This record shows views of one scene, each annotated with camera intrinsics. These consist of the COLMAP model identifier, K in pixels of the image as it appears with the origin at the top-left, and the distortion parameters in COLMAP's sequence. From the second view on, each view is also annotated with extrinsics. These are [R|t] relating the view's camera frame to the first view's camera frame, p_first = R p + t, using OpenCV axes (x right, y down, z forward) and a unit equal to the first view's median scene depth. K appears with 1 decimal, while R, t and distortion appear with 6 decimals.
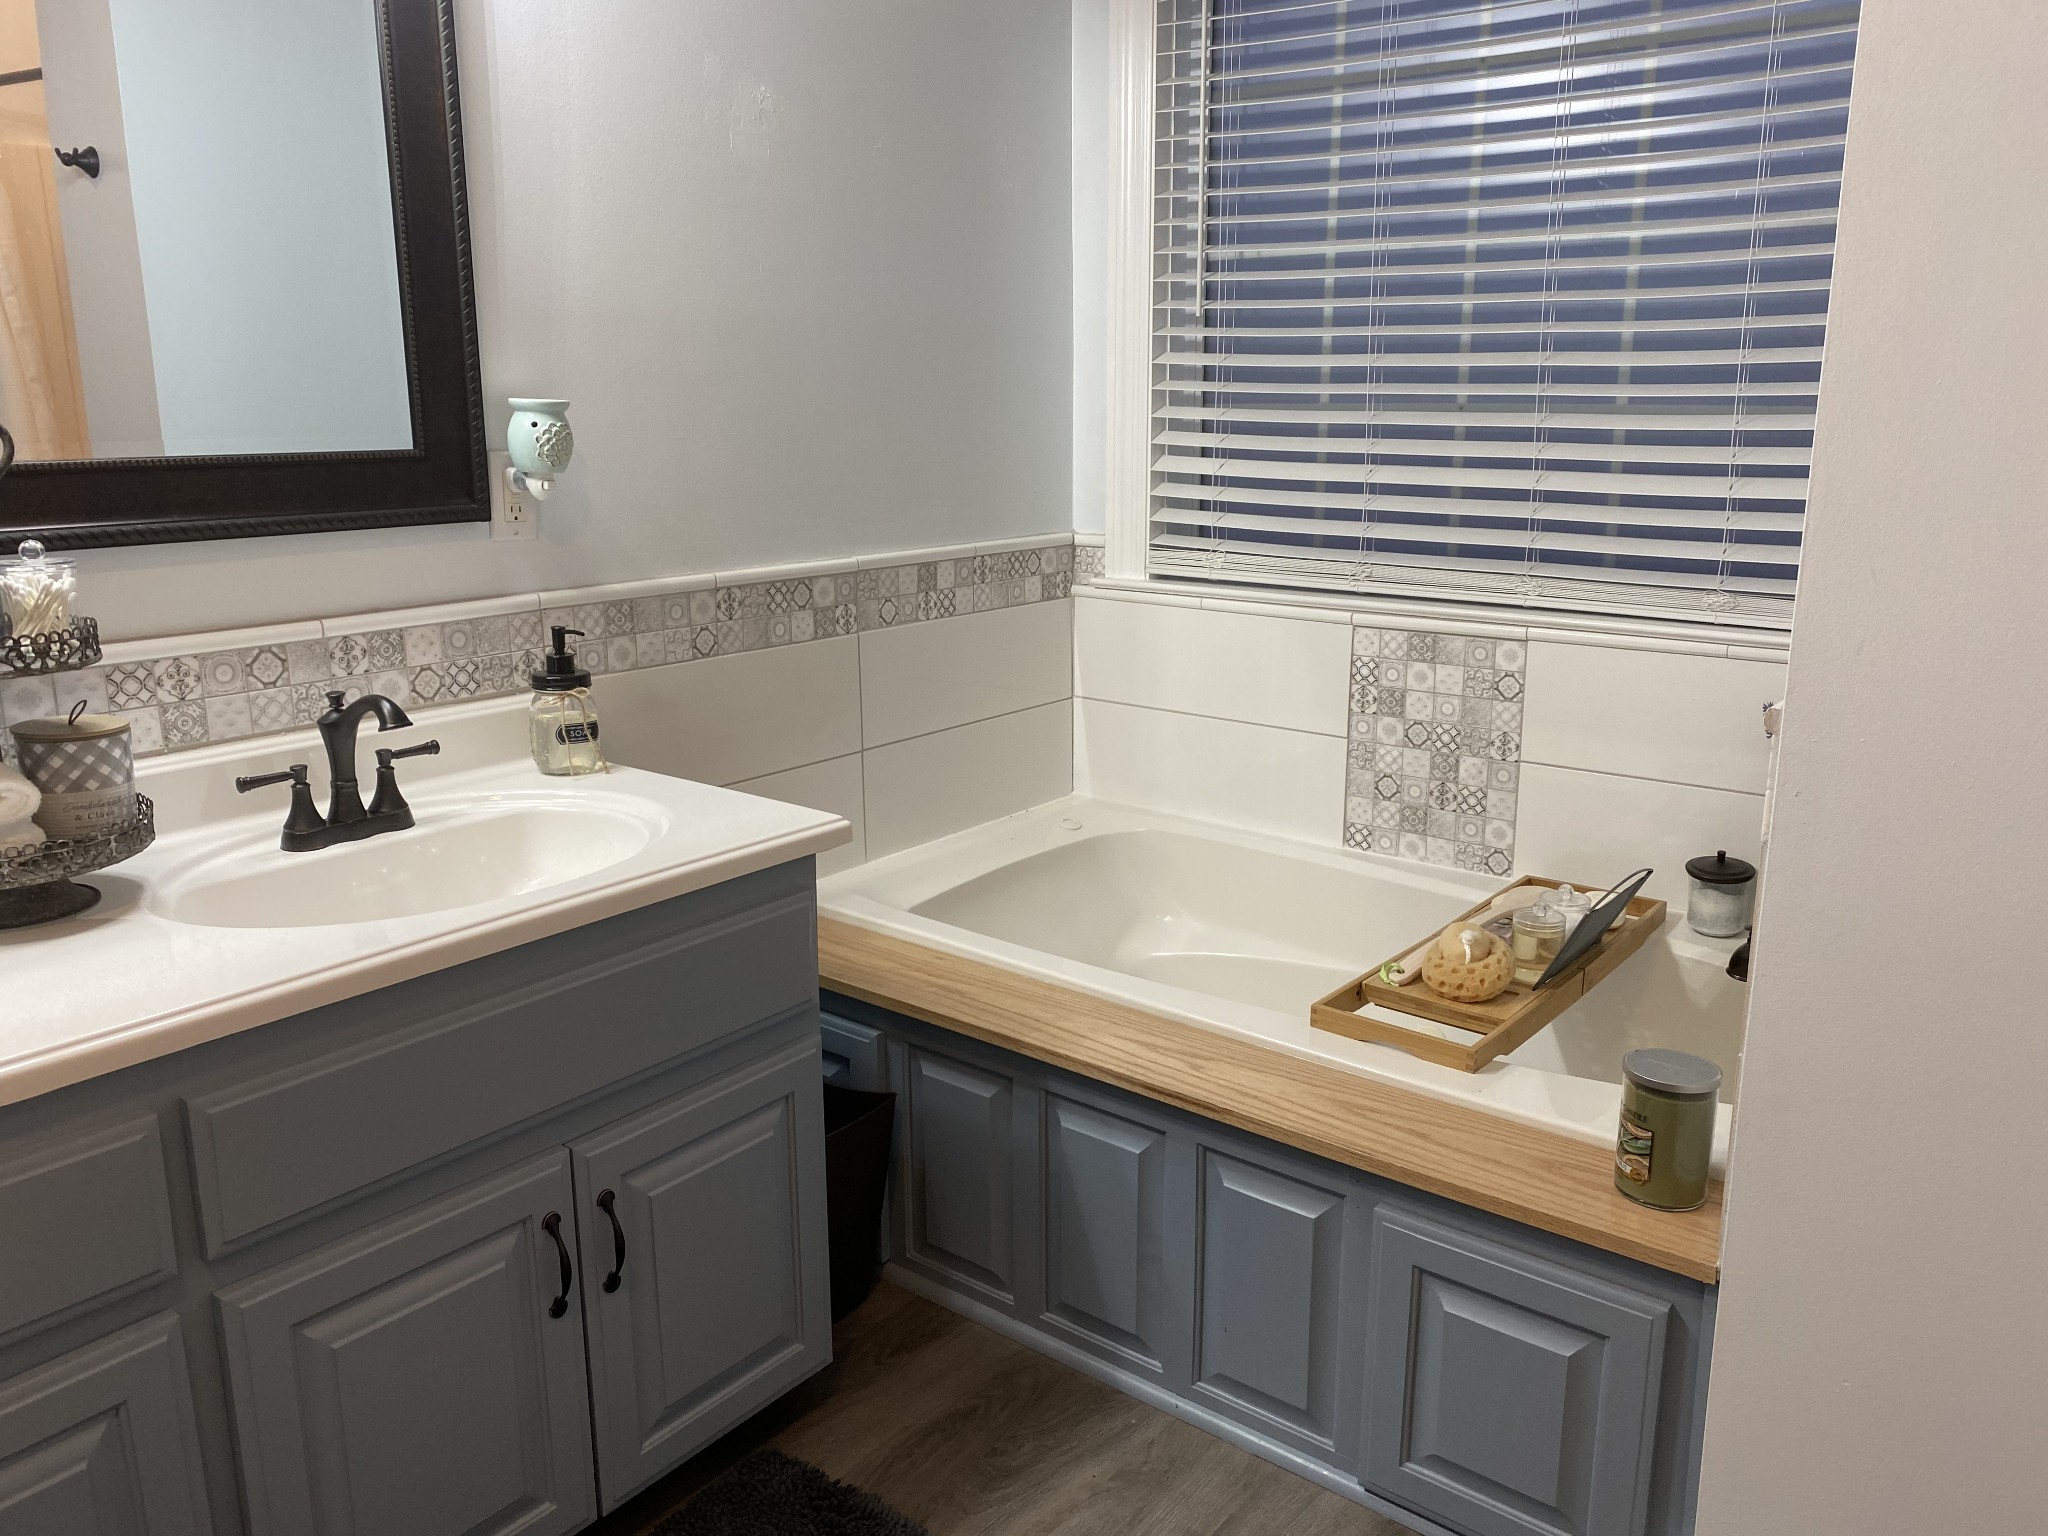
lens RADIAL K [[1572.9, 0, 1017.7], [0, 1572.9, 762.9], [0, 0, 1]] dist [0.006985, -0.002425]
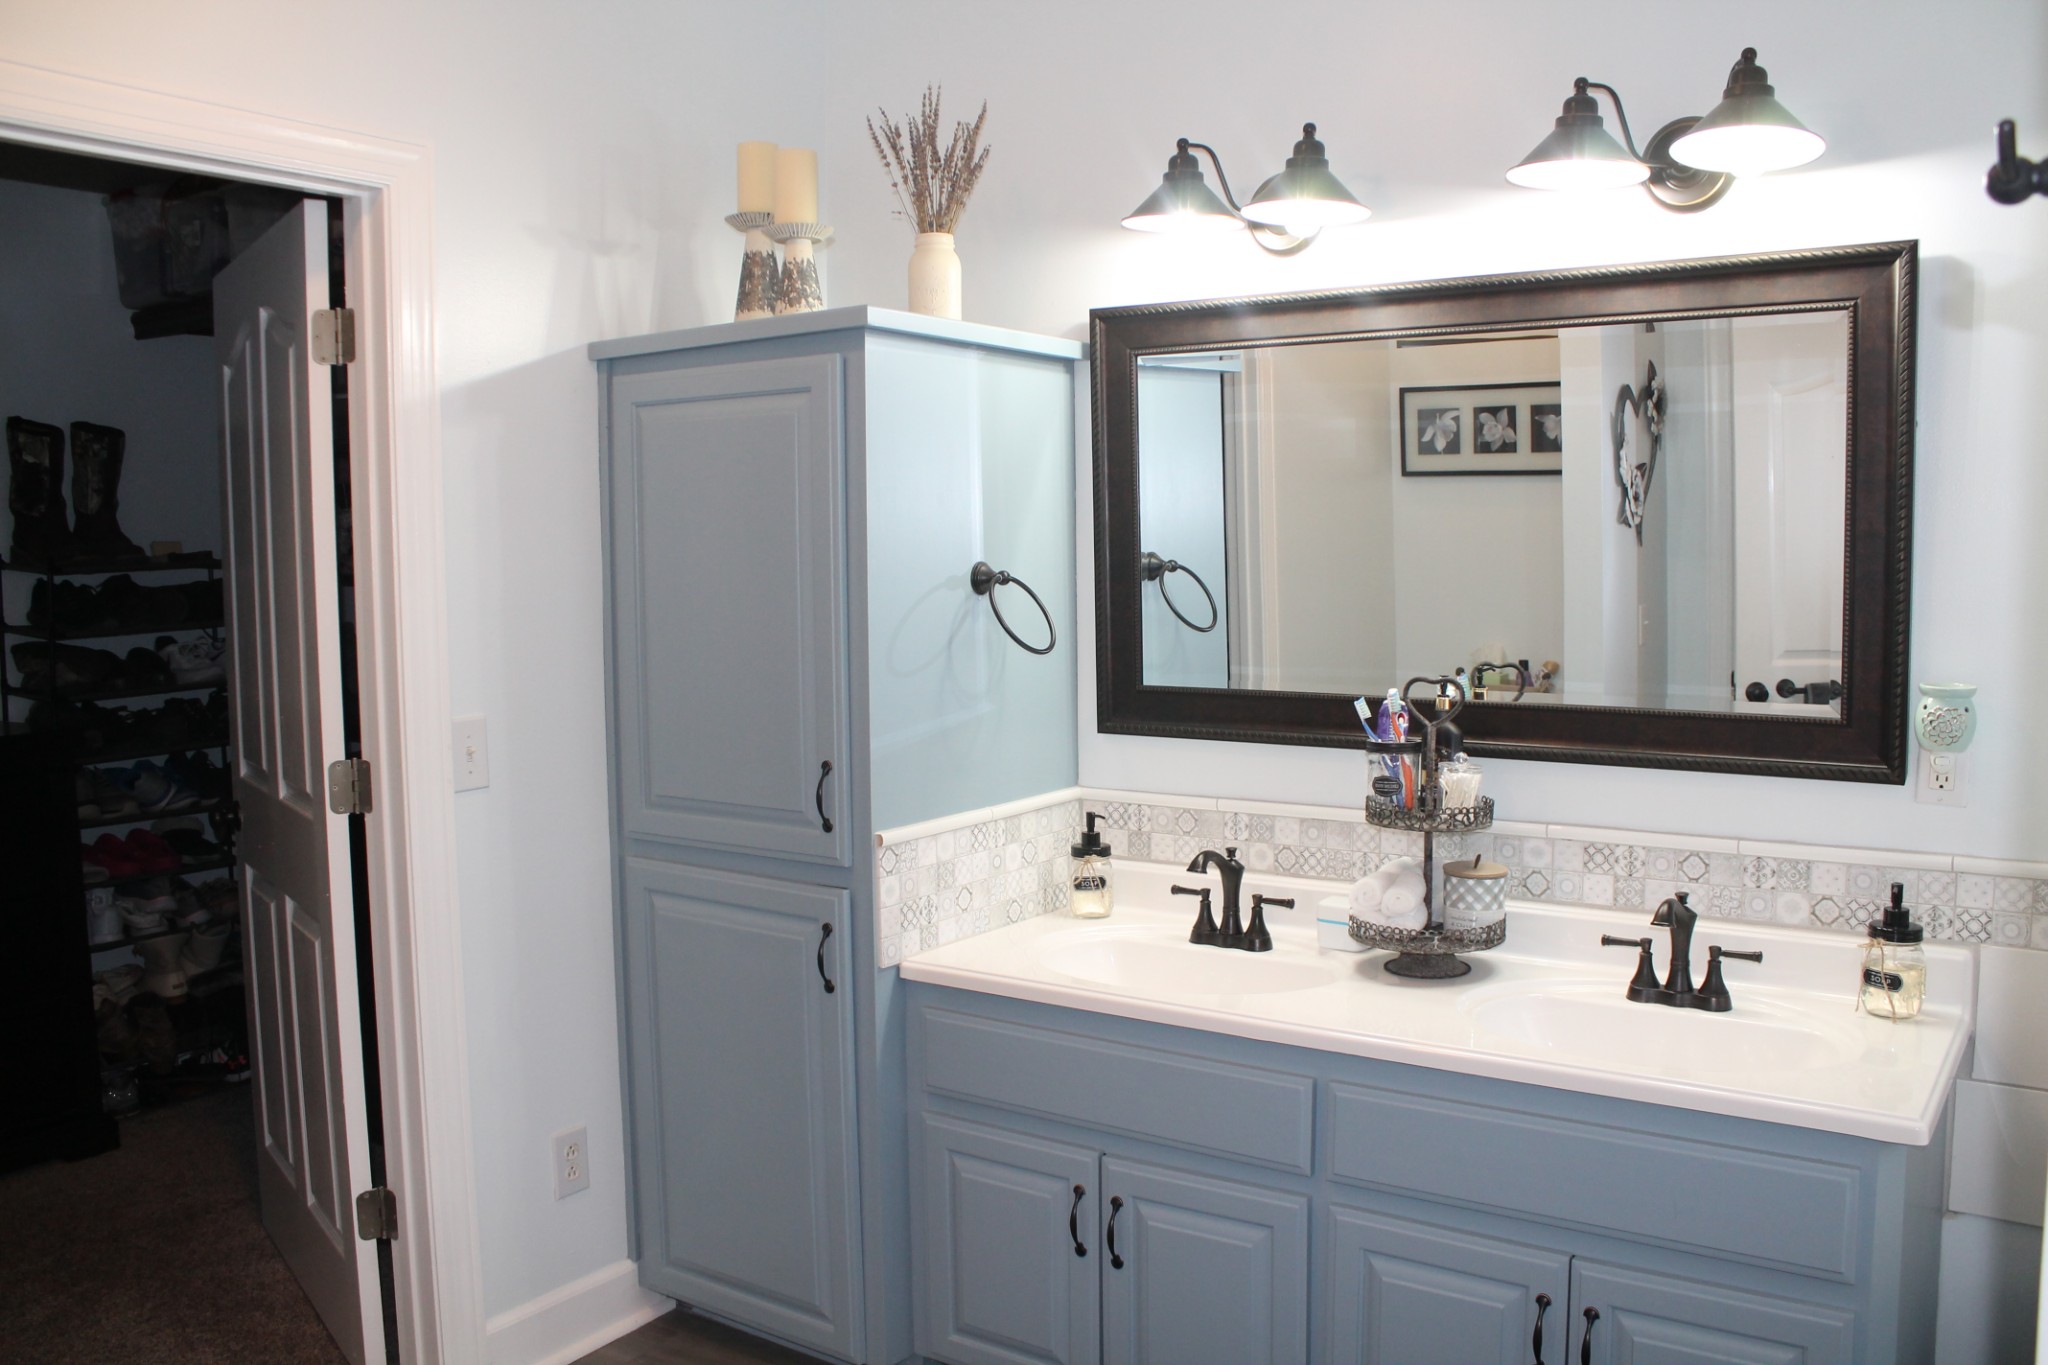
lens RADIAL K [[1753.7, 0, 1024.0], [0, 1753.7, 682.5], [0, 0, 1]] dist [-0.158680, 0.122005]
pose [[0.094996, 0.087593, -0.991616, 0.899378], [-0.225721, 0.972071, 0.064243, -0.179731], [0.969549, 0.217726, 0.112115, 0.263095]]
